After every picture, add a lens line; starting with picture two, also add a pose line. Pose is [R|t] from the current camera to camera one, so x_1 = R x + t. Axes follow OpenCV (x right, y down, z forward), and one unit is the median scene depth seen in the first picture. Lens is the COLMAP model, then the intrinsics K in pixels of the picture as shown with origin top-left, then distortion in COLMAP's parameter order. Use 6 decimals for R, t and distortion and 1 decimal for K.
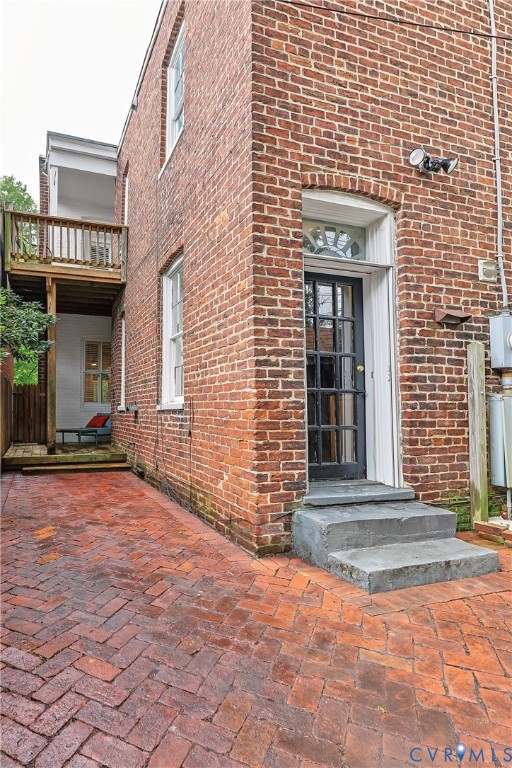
lens RADIAL K [[356.8, 0, 213.8], [0, 356.8, 351.8], [0, 0, 1]] dist [-0.001202, -0.000311]
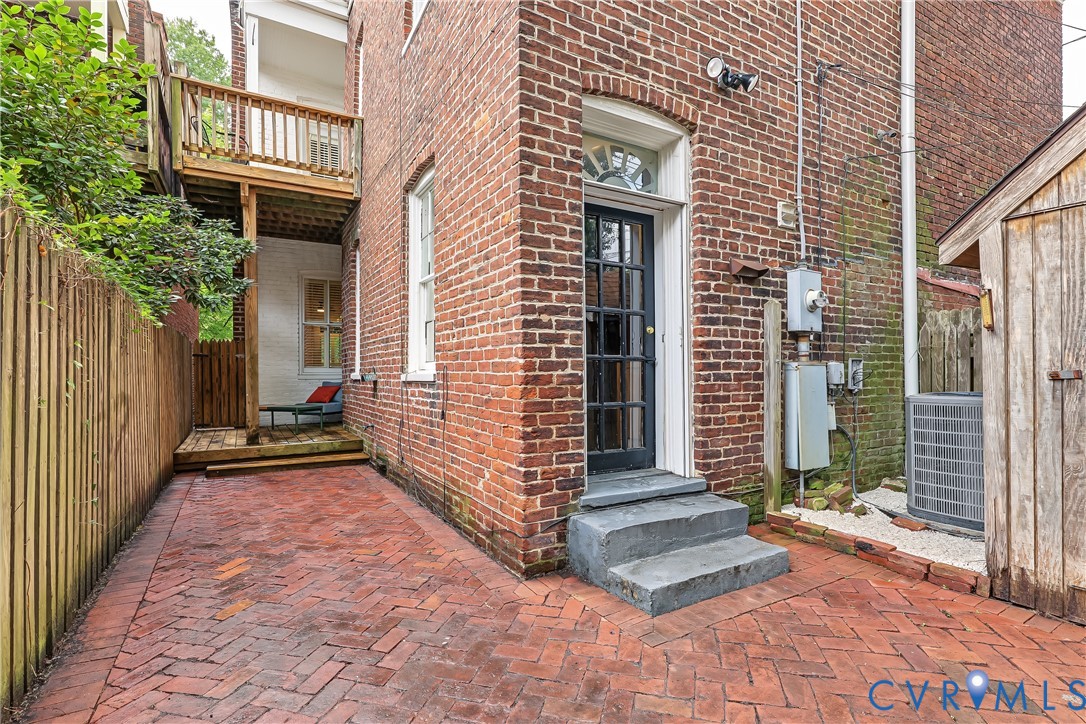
lens RADIAL K [[504.6, 0, 541.7], [0, 504.6, 366.6], [0, 0, 1]] dist [-0.001202, -0.000311]
pose [[0.973051, -0.025427, 0.229184, -0.095002], [0.013798, 0.998541, 0.052202, 0.068162], [-0.230177, -0.047632, 0.971982, -0.060663]]
